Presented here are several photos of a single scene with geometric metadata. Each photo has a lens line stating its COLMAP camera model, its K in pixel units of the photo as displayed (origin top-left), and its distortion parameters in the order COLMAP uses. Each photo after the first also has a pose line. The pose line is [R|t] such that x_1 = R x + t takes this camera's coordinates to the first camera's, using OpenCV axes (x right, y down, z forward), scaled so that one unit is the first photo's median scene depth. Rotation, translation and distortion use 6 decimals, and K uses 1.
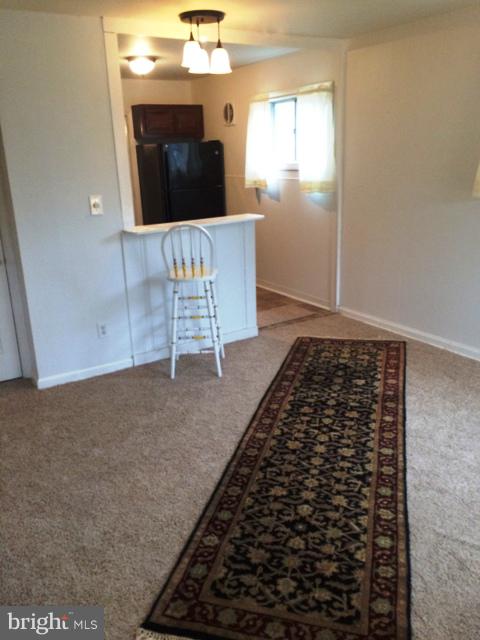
lens RADIAL K [[548.1, 0, 239.6], [0, 548.1, 321.2], [0, 0, 1]] dist [0.069274, -0.106537]
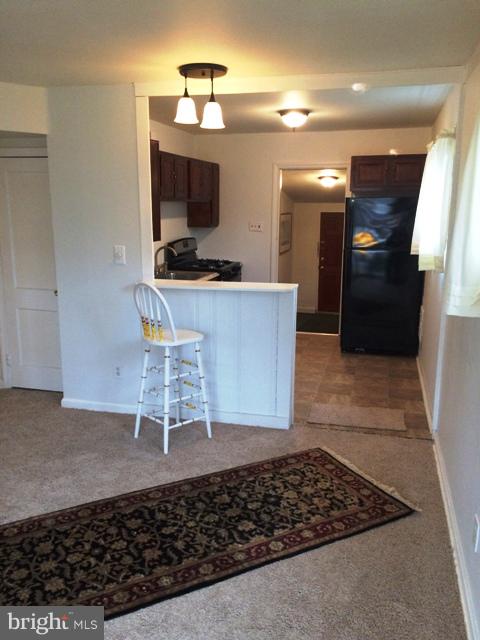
lens RADIAL K [[548.1, 0, 241.4], [0, 548.1, 322.2], [0, 0, 1]] dist [0.069274, -0.106537]
pose [[0.694683, 0.194344, -0.692565, 0.713286], [-0.245842, 0.968979, 0.025316, -0.181752], [0.676001, 0.152675, 0.720911, 0.445329]]
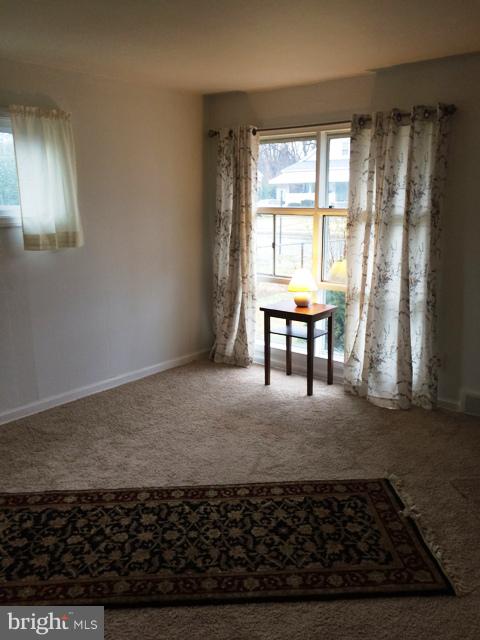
lens RADIAL K [[548.1, 0, 238.7], [0, 548.1, 318.4], [0, 0, 1]] dist [0.069274, -0.106537]
pose [[-0.322771, -0.181198, 0.928970, -0.539507], [0.299721, 0.911423, 0.281914, -0.235272], [-0.897767, 0.369426, -0.239872, 0.789231]]
